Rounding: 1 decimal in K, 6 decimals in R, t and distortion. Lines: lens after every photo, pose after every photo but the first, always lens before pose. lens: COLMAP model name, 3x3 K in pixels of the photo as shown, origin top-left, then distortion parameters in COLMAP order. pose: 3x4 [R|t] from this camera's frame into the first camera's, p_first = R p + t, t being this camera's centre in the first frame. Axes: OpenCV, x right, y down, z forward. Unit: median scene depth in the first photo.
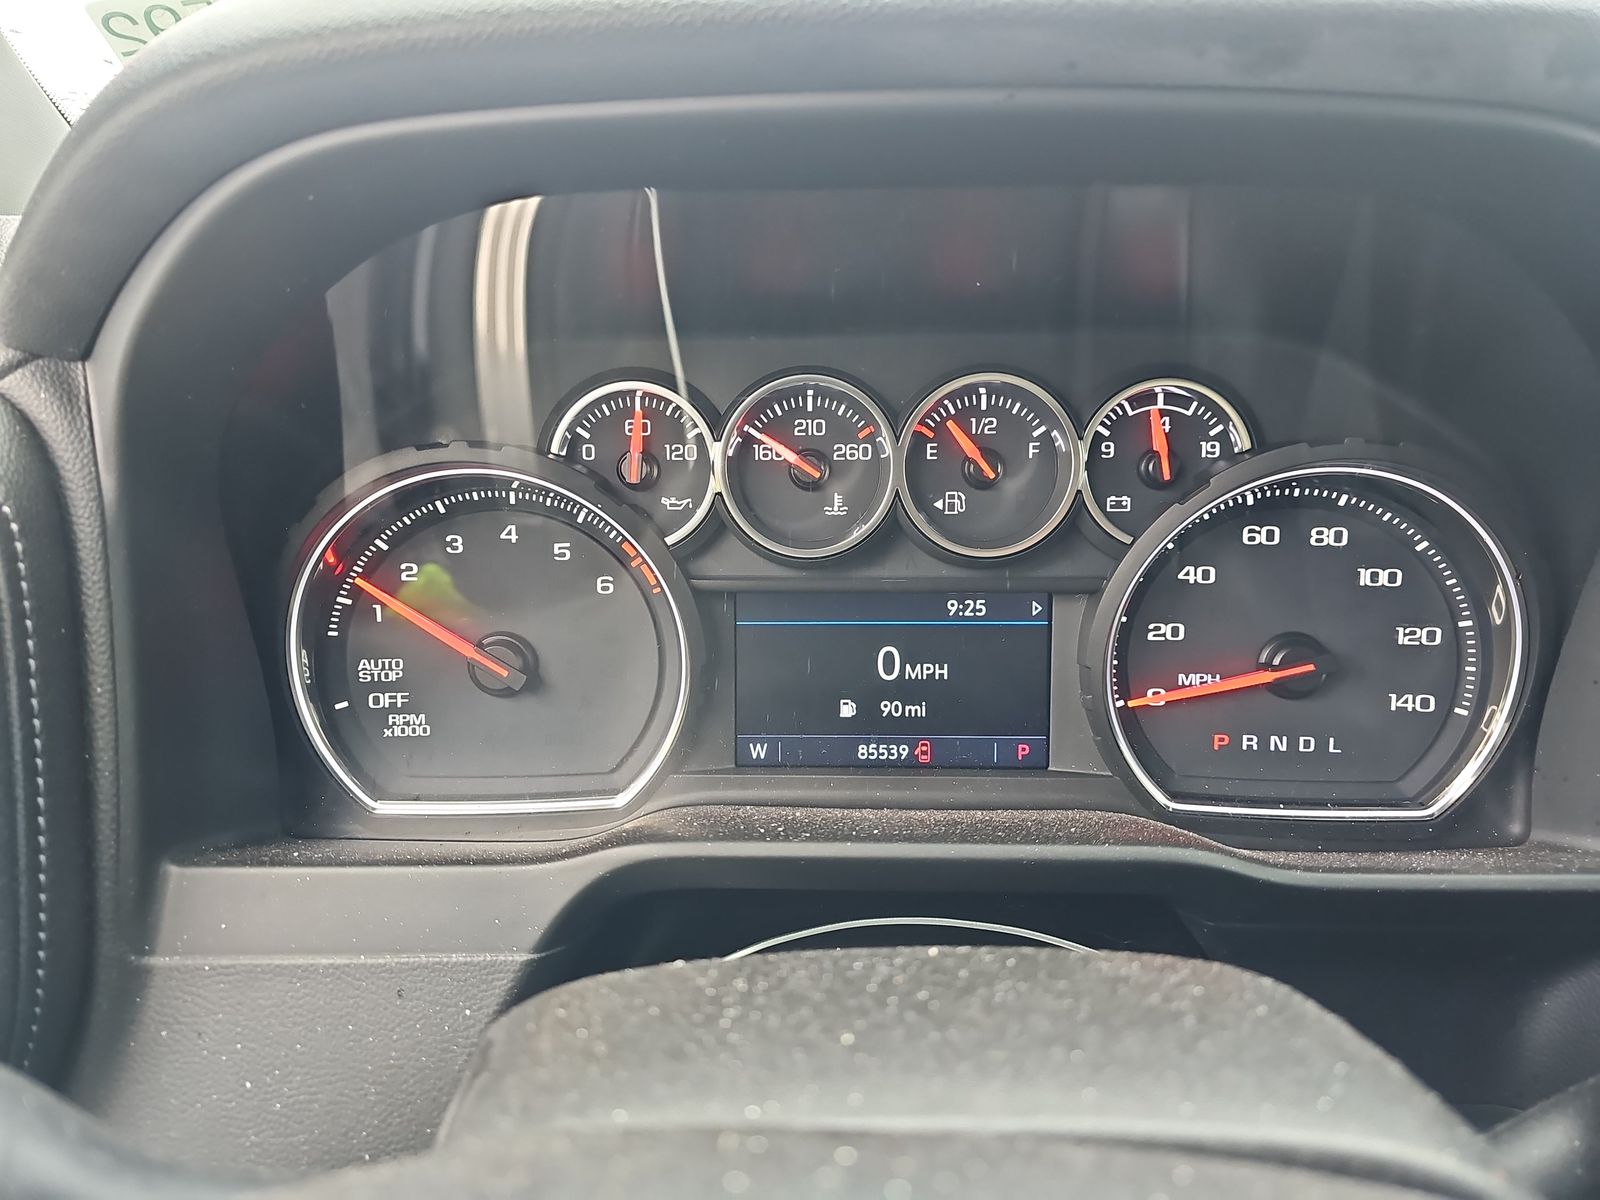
lens RADIAL K [[1087.8, 0, 796.0], [0, 1087.8, 588.6], [0, 0, 1]] dist [0.046123, -0.040270]
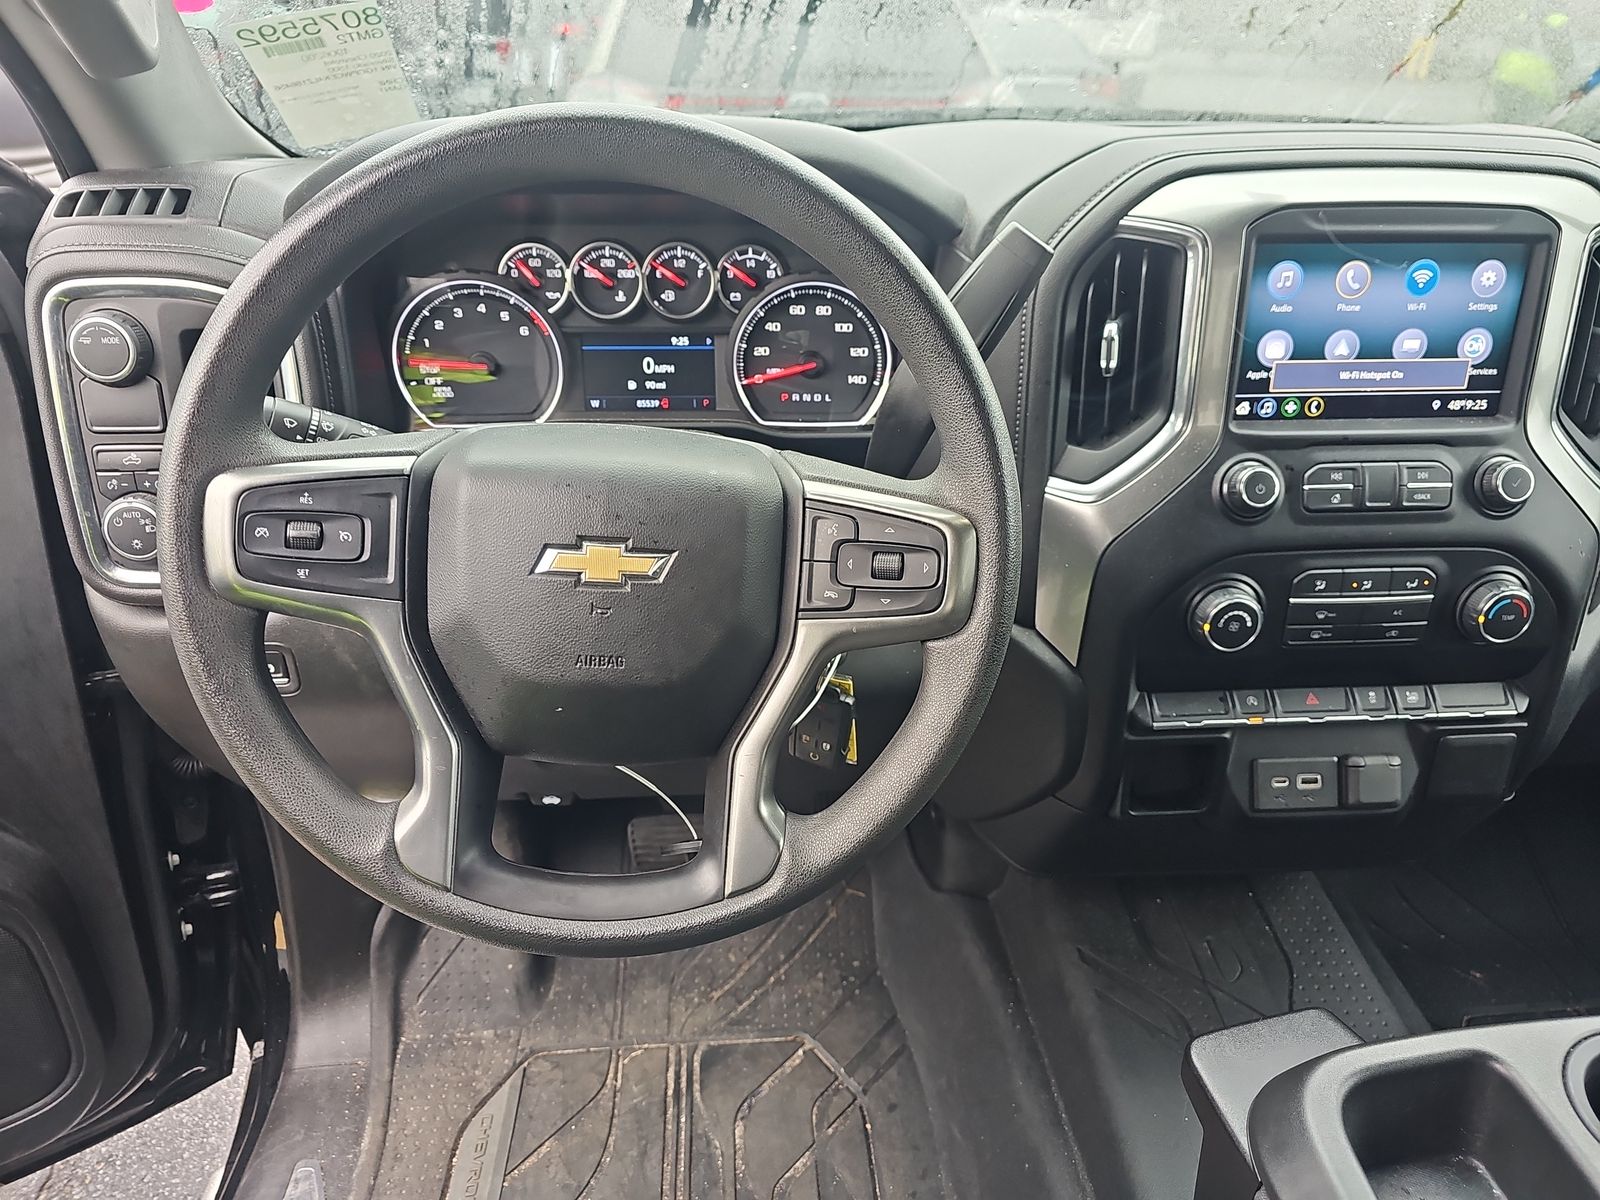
lens RADIAL K [[1087.8, 0, 806.3], [0, 1087.8, 611.1], [0, 0, 1]] dist [0.046123, -0.040270]
pose [[0.994003, -0.029393, 0.105330, 0.168219], [0.004947, 0.974301, 0.225198, 0.058650], [-0.109242, -0.223326, 0.968603, -1.528104]]
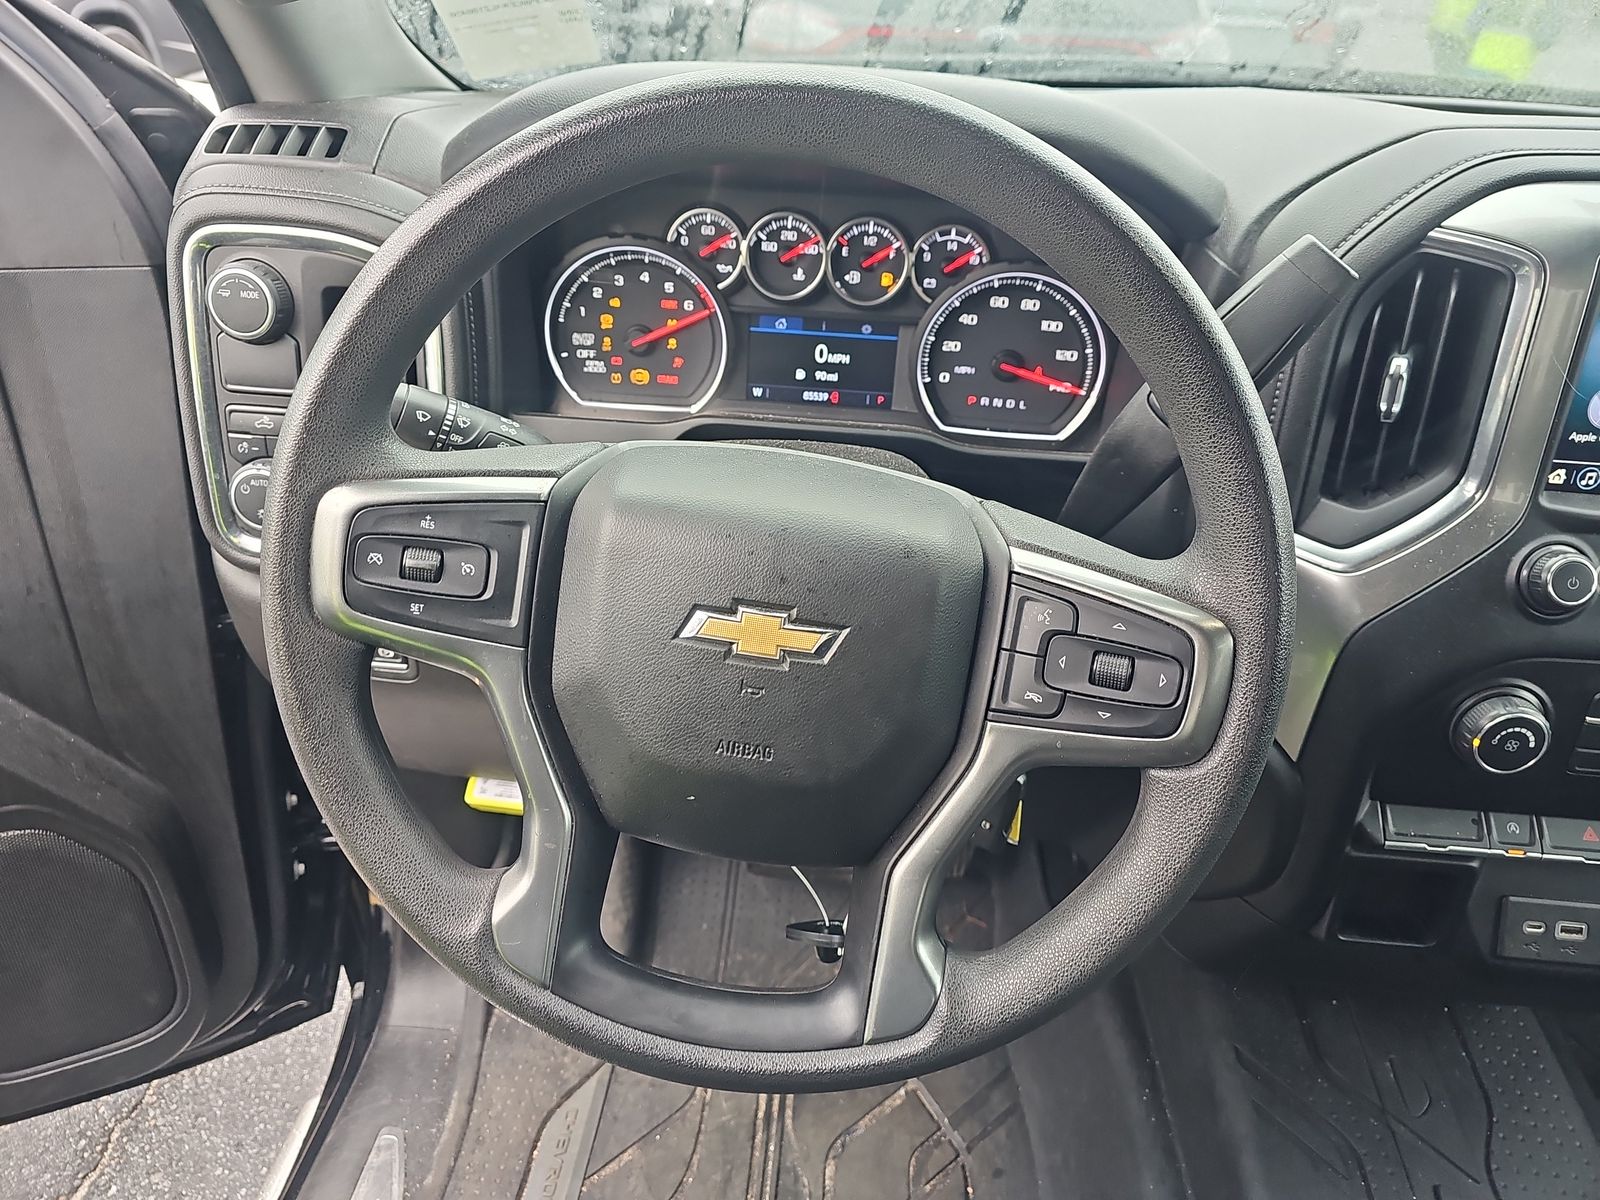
lens RADIAL K [[1087.8, 0, 795.3], [0, 1087.8, 597.8], [0, 0, 1]] dist [0.046123, -0.040270]
pose [[0.997309, 0.071752, -0.015079, 0.105228], [-0.065004, 0.960432, 0.270822, -0.046637], [0.033914, -0.269113, 0.962511, -1.205087]]
